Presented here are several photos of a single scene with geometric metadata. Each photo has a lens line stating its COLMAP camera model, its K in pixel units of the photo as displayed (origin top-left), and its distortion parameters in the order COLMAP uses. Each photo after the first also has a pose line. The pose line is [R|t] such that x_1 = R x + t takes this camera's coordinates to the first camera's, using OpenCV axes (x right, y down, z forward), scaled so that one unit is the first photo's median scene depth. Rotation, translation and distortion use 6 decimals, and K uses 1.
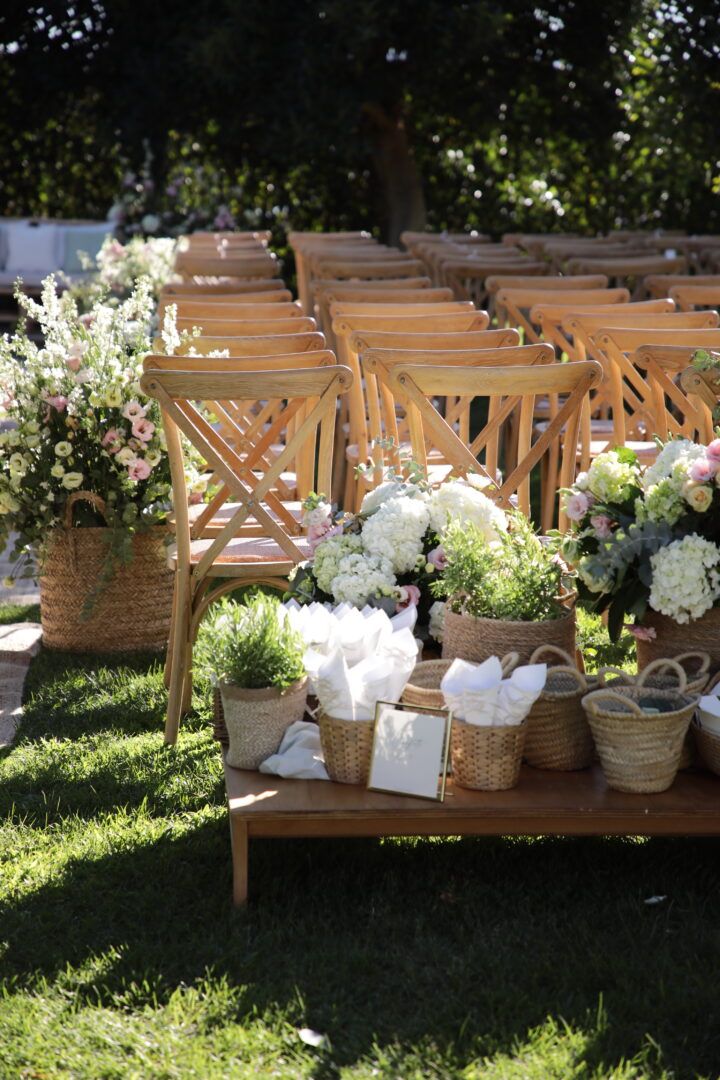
lens RADIAL K [[2960.1, 0, 360.0], [0, 2960.1, 540.0], [0, 0, 1]] dist [0.650391, 0.286727]
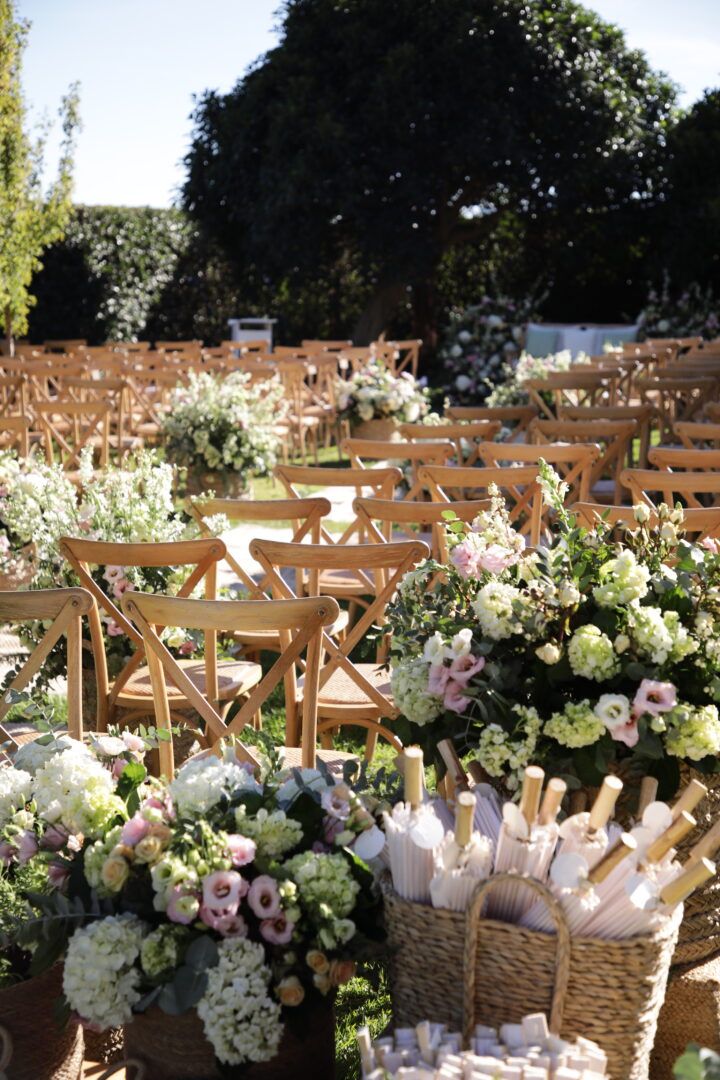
lens RADIAL K [[1681.1, 0, 357.9], [0, 1681.1, 551.0], [0, 0, 1]] dist [0.264320, -0.027752]
pose [[0.936088, 0.047102, -0.348597, 0.291910], [-0.032062, 0.998294, 0.048793, -0.108789], [0.350301, -0.034498, 0.936002, 0.563903]]
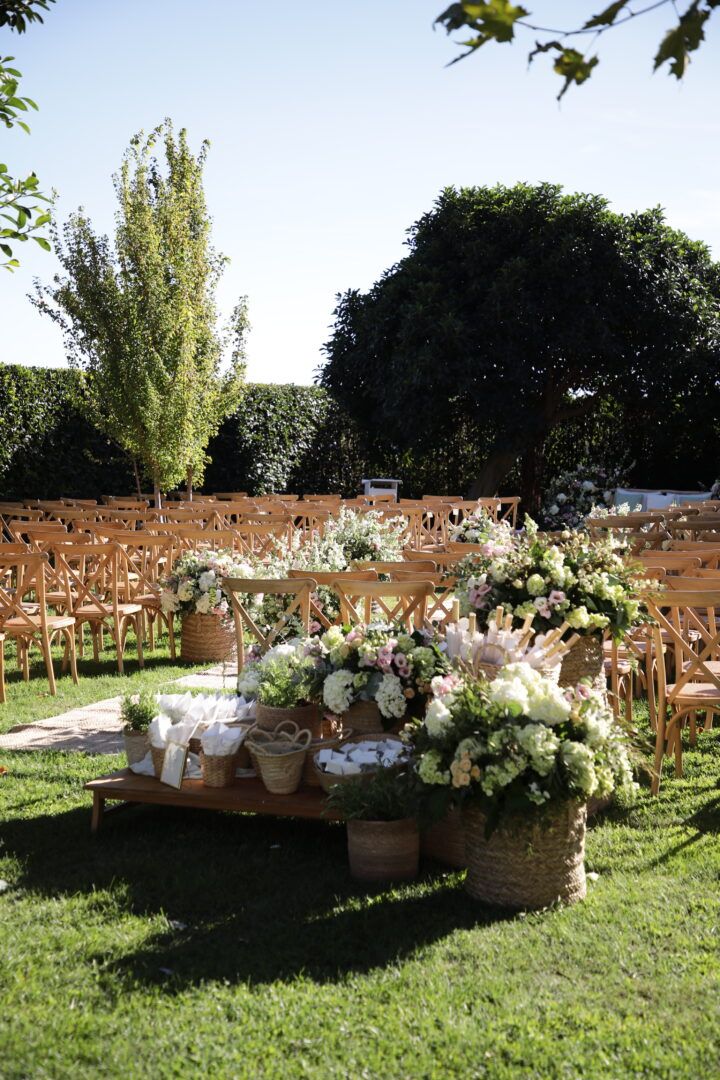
lens RADIAL K [[1791.7, 0, 360.0], [0, 1791.7, 540.0], [0, 0, 1]] dist [0.317423, 0.013664]
pose [[0.909522, 0.031165, -0.414485, 0.568733], [-0.061284, 0.996342, -0.059564, -0.015672], [0.411112, 0.079576, 0.908105, -0.091663]]
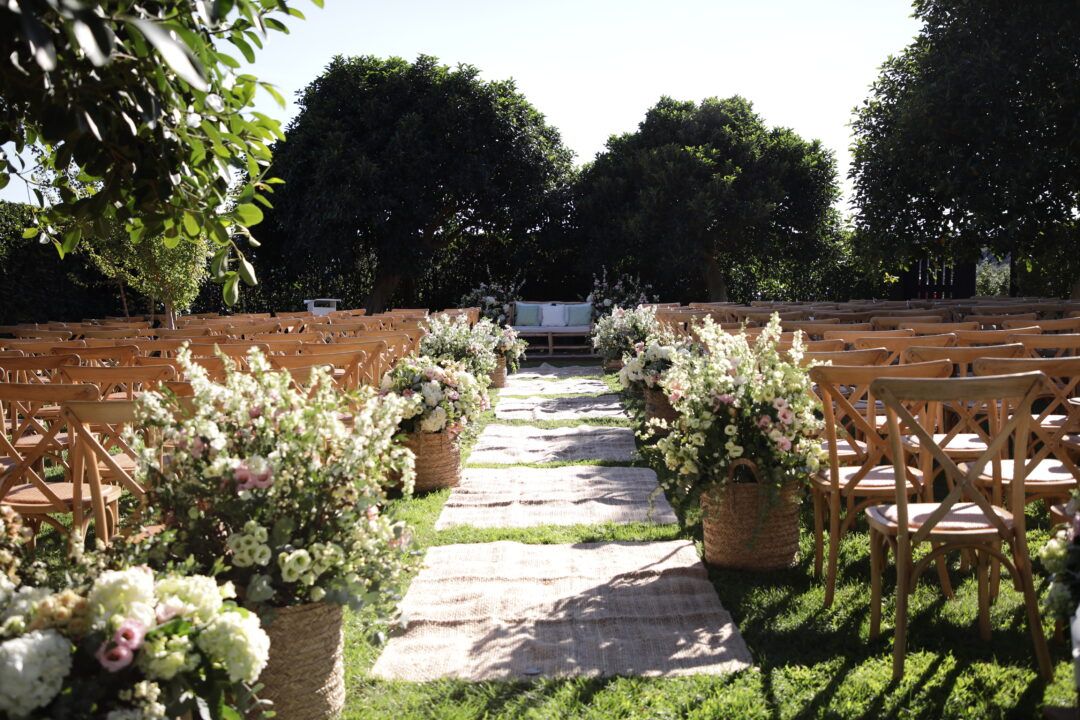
lens RADIAL K [[1186.5, 0, 540.0], [0, 1186.5, 360.0], [0, 0, 1]] dist [0.083001, 0.013176]
pose [[0.997188, -0.014422, -0.073534, -0.191187], [0.009683, 0.997877, -0.064401, -0.036142], [0.074307, 0.063508, 0.995211, 0.526740]]
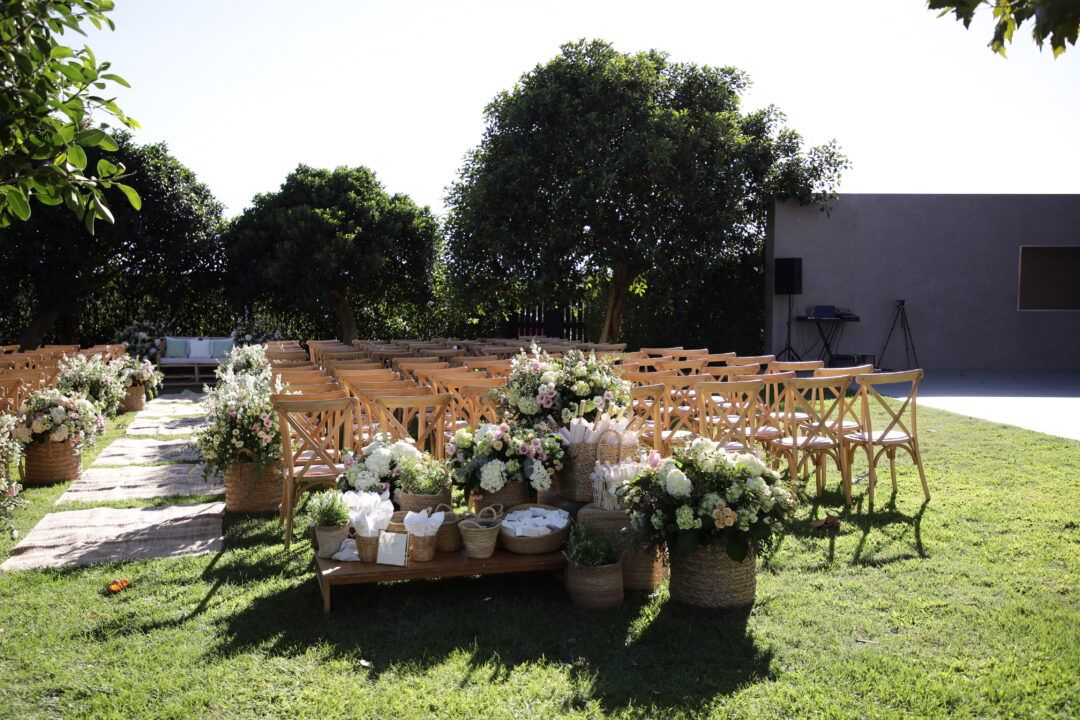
lens RADIAL K [[1145.0, 0, 540.0], [0, 1145.0, 360.0], [0, 0, 1]] dist [0.097863, 0.009763]
pose [[0.981997, -0.020240, 0.187810, -0.036571], [0.035261, 0.996408, -0.076986, -0.009002], [-0.185577, 0.082222, 0.979184, -0.014238]]
